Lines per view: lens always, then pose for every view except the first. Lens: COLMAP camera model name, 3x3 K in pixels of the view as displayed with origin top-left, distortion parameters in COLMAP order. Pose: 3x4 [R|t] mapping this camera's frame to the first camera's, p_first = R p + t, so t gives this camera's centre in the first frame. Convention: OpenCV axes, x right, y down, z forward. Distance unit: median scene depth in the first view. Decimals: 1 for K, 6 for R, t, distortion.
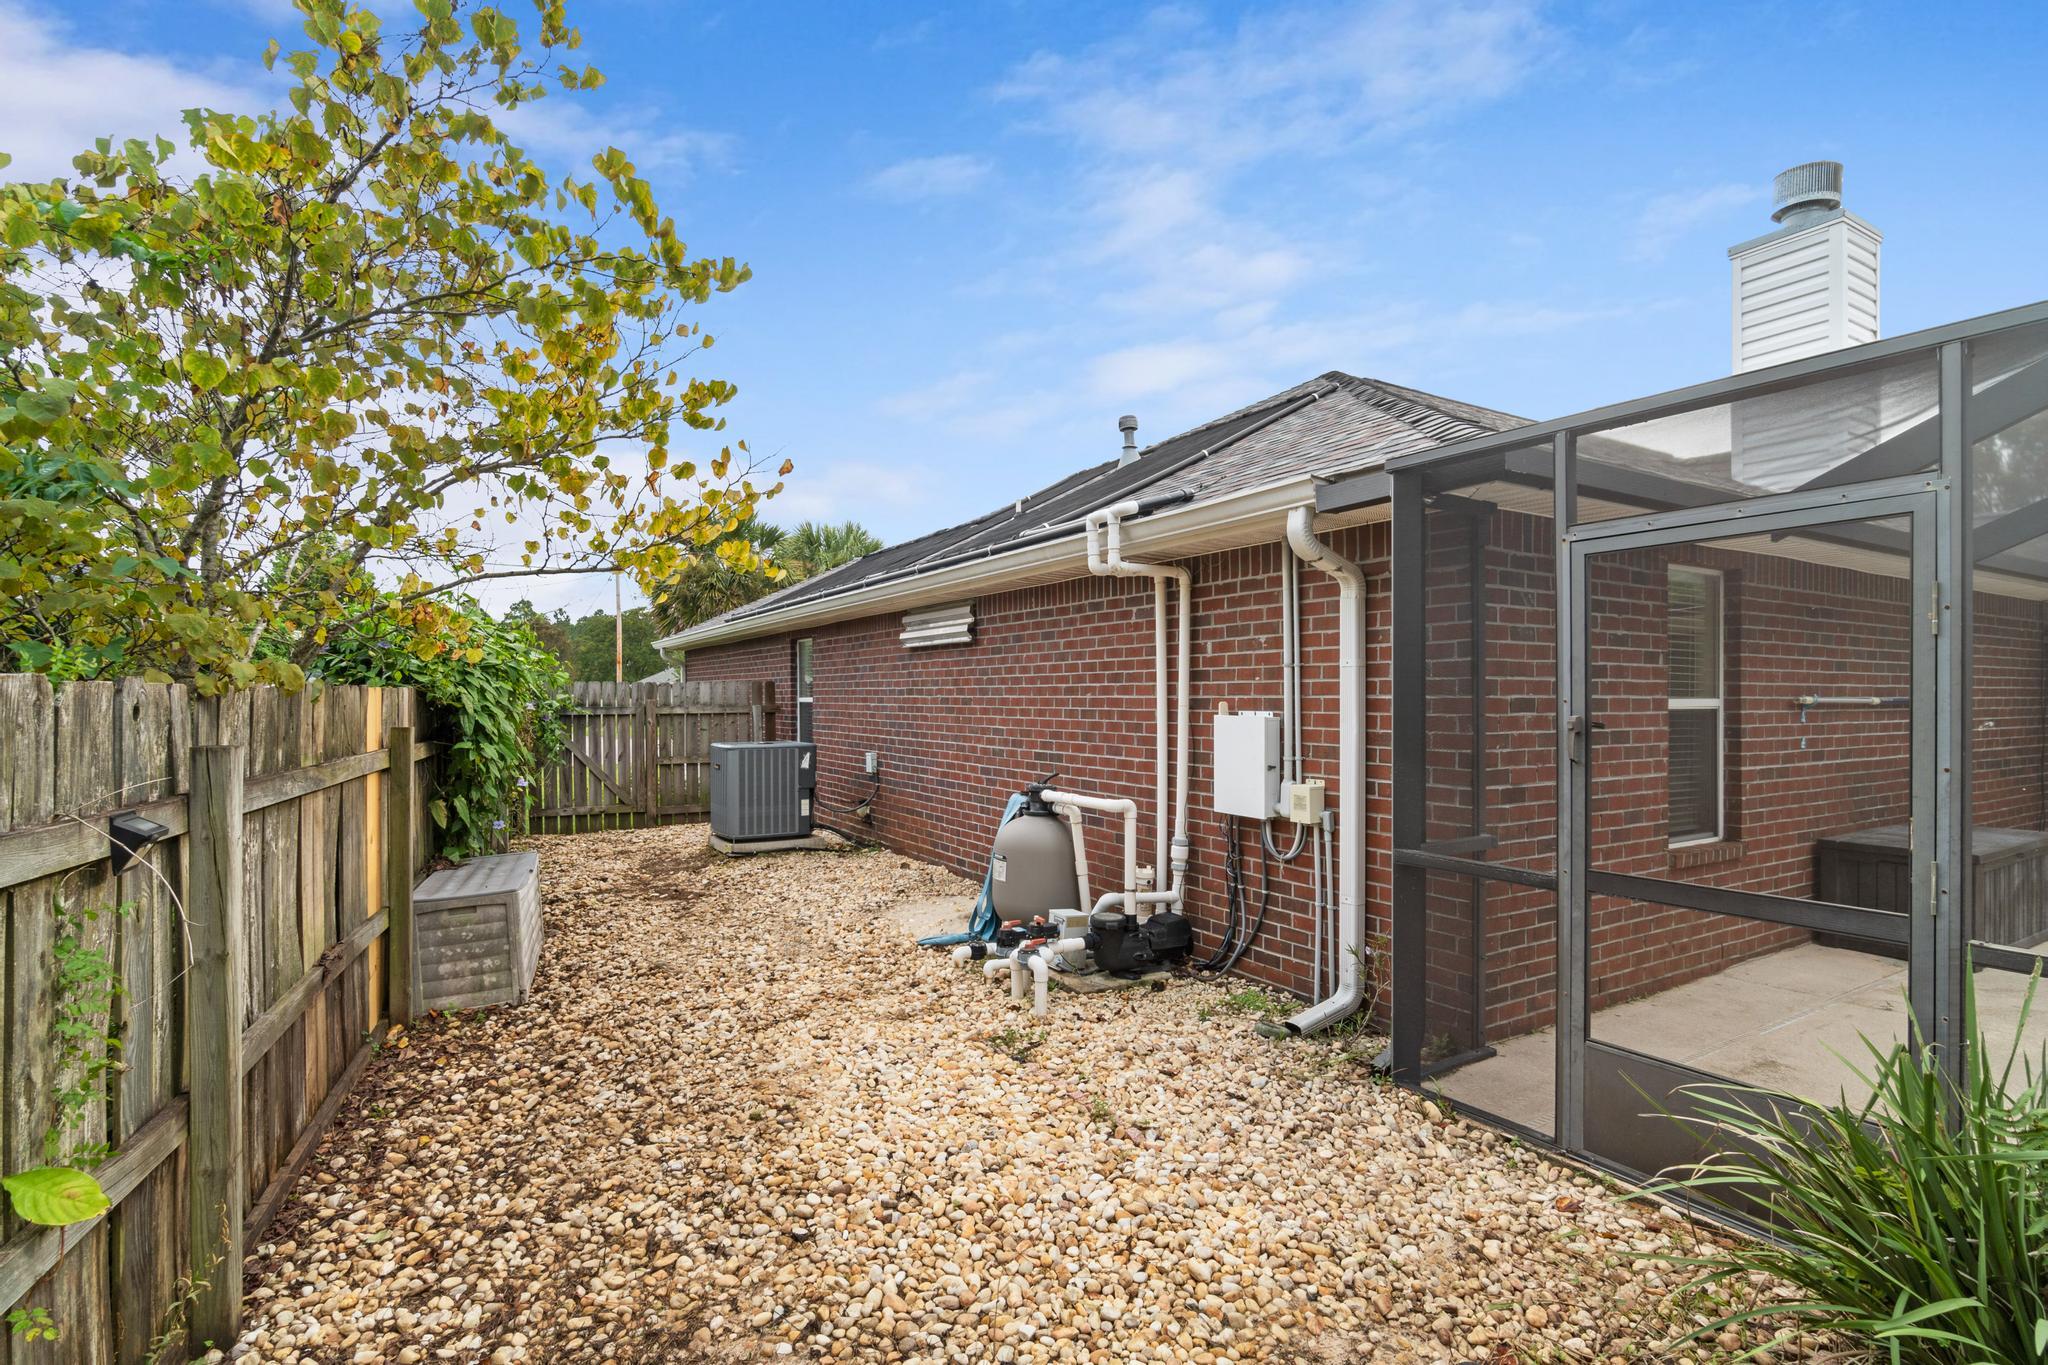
lens RADIAL K [[952.8, 0, 1020.9], [0, 952.8, 685.6], [0, 0, 1]] dist [-0.013419, -0.000177]
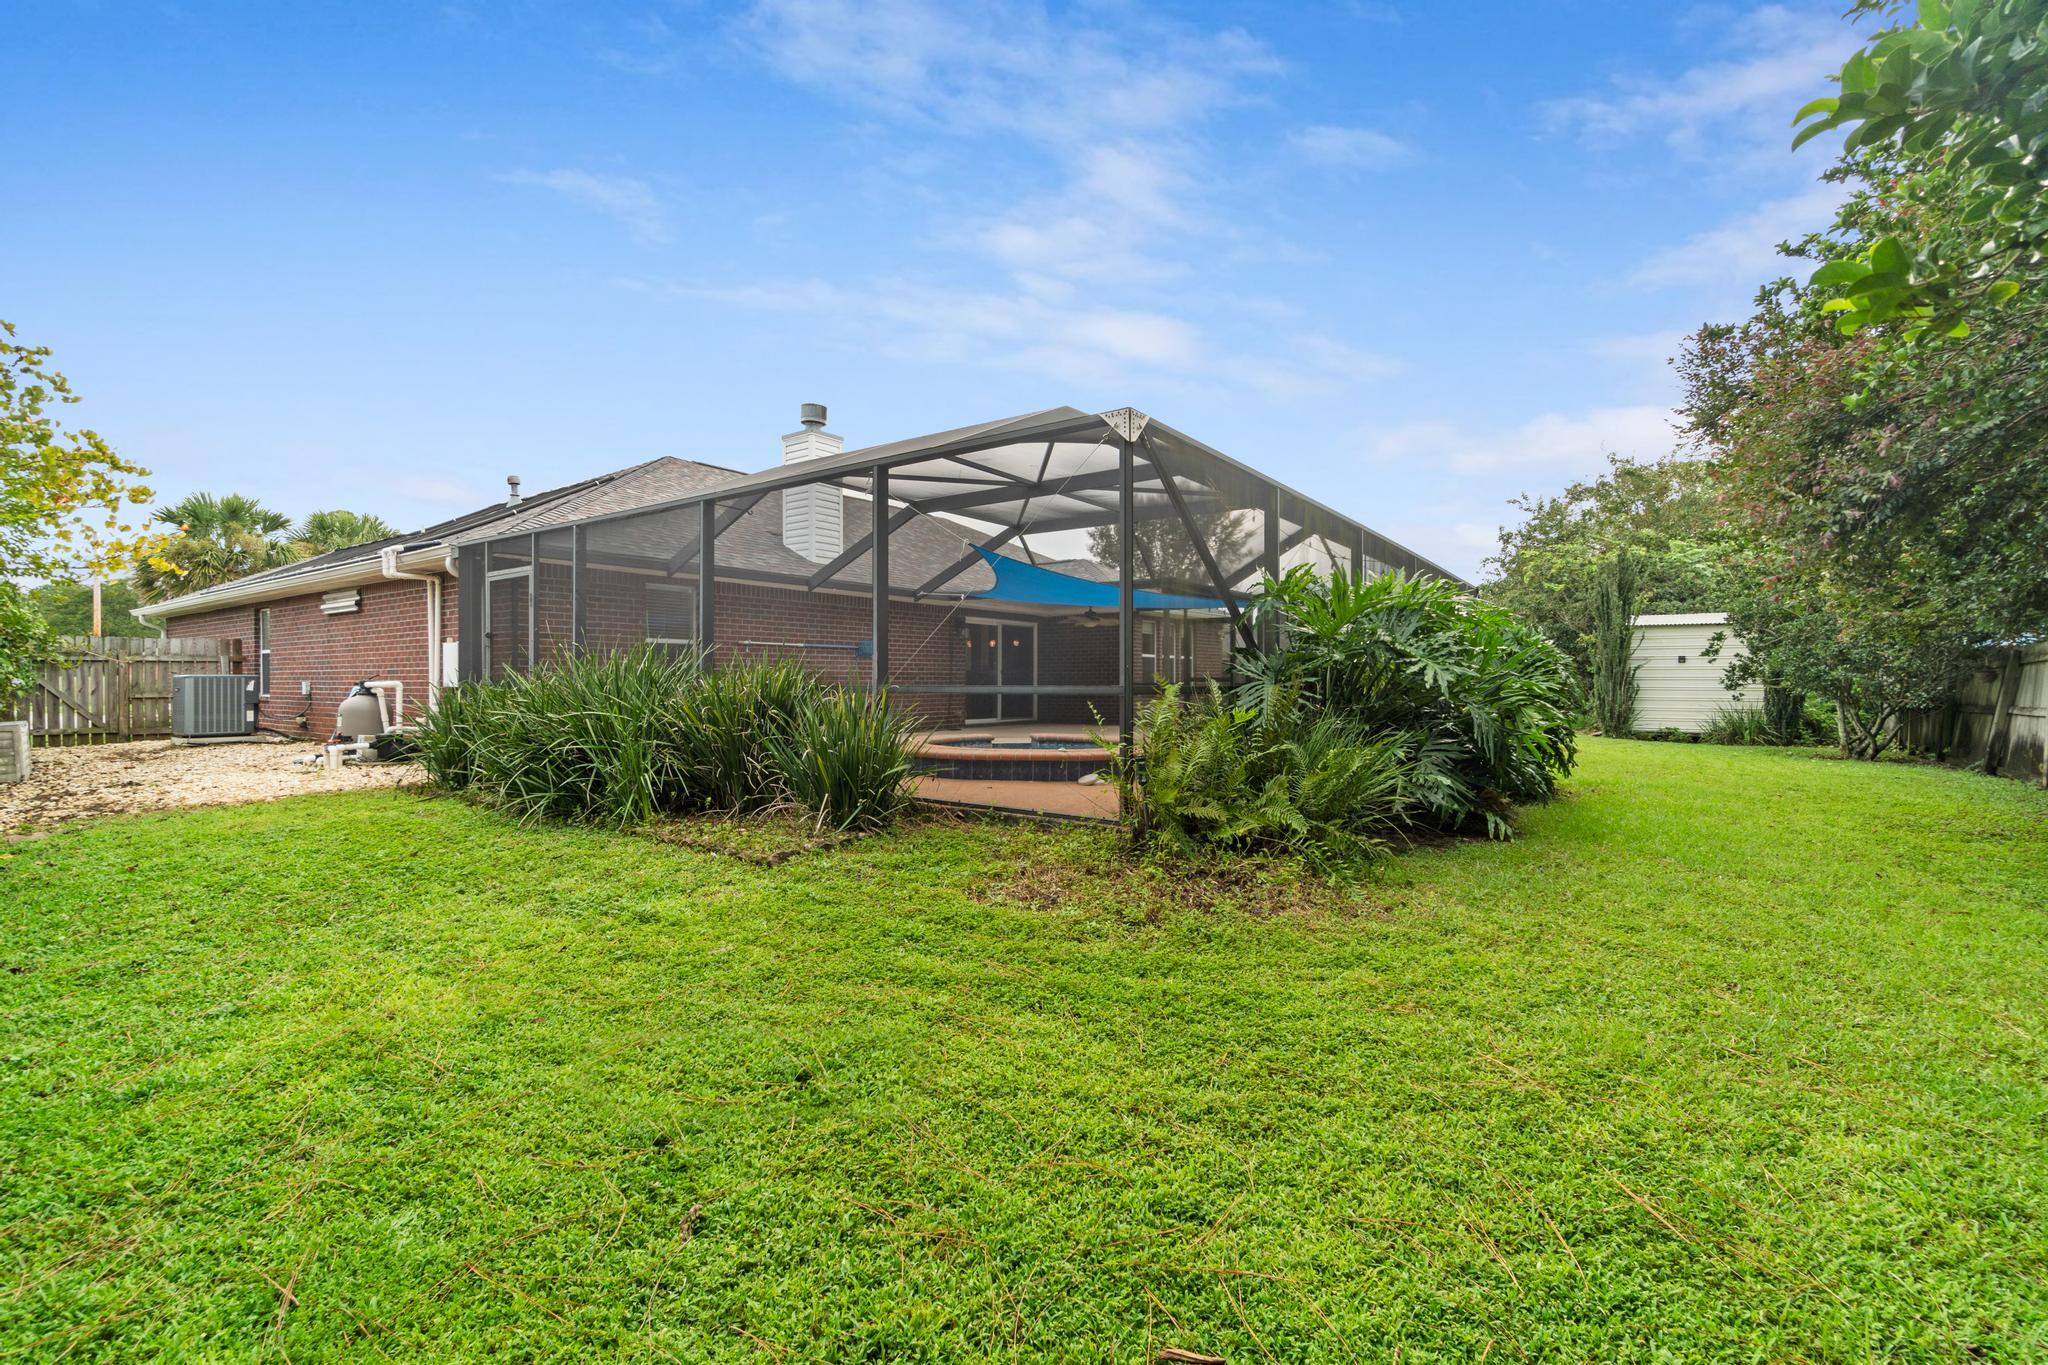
lens RADIAL K [[896.9, 0, 1027.6], [0, 896.9, 670.6], [0, 0, 1]] dist [-0.003601, 0.000650]
pose [[0.919432, 0.003893, 0.393229, 0.366357], [-0.002297, 0.999987, -0.004528, 0.058395], [-0.393241, 0.003260, 0.919430, -0.844573]]
